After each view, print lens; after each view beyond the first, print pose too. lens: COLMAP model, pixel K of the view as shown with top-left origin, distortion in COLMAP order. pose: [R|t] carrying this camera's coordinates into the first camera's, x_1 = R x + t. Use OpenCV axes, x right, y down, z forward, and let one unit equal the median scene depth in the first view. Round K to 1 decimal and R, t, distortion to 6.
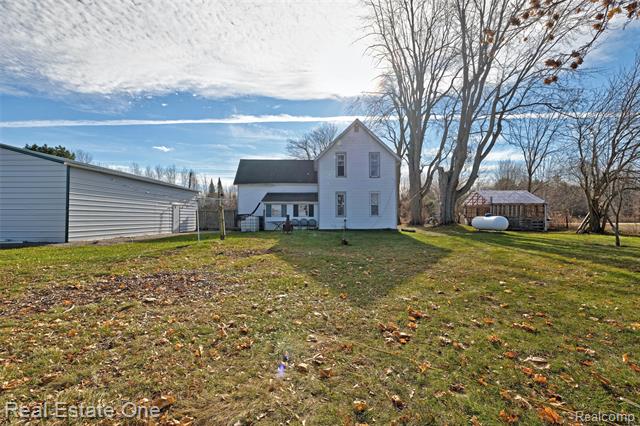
lens RADIAL K [[279.7, 0, 320.0], [0, 279.7, 213.0], [0, 0, 1]] dist [-0.001080, -0.000530]
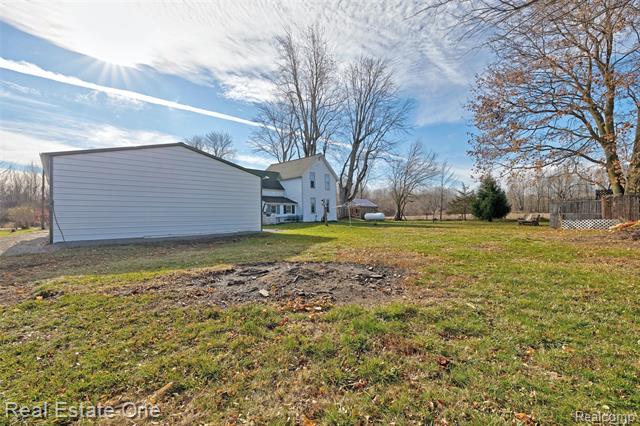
lens RADIAL K [[279.7, 0, 320.0], [0, 279.7, 213.0], [0, 0, 1]] dist [-0.001080, -0.000530]
pose [[0.754103, -0.002414, 0.656751, -0.825489], [-0.011082, 0.999804, 0.016400, -0.014400], [-0.656662, -0.019645, 0.753929, -0.200259]]
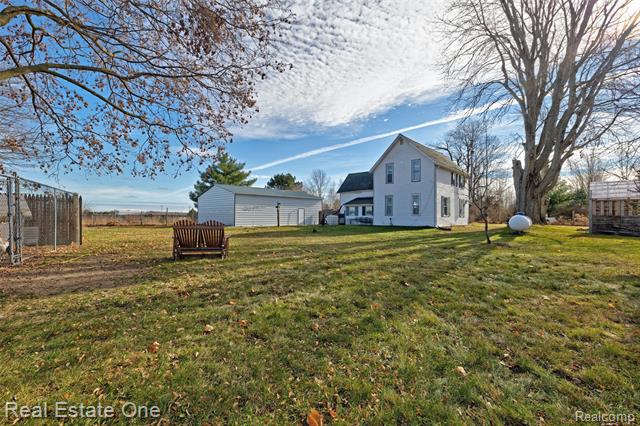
lens RADIAL K [[271.1, 0, 320.0], [0, 271.1, 213.0], [0, 0, 1]] dist [-0.035582, -0.000073]
pose [[0.705010, -0.002759, -0.709192, 0.620959], [0.007194, 0.999969, 0.003261, -0.003724], [0.709161, -0.007400, 0.705008, -0.052899]]
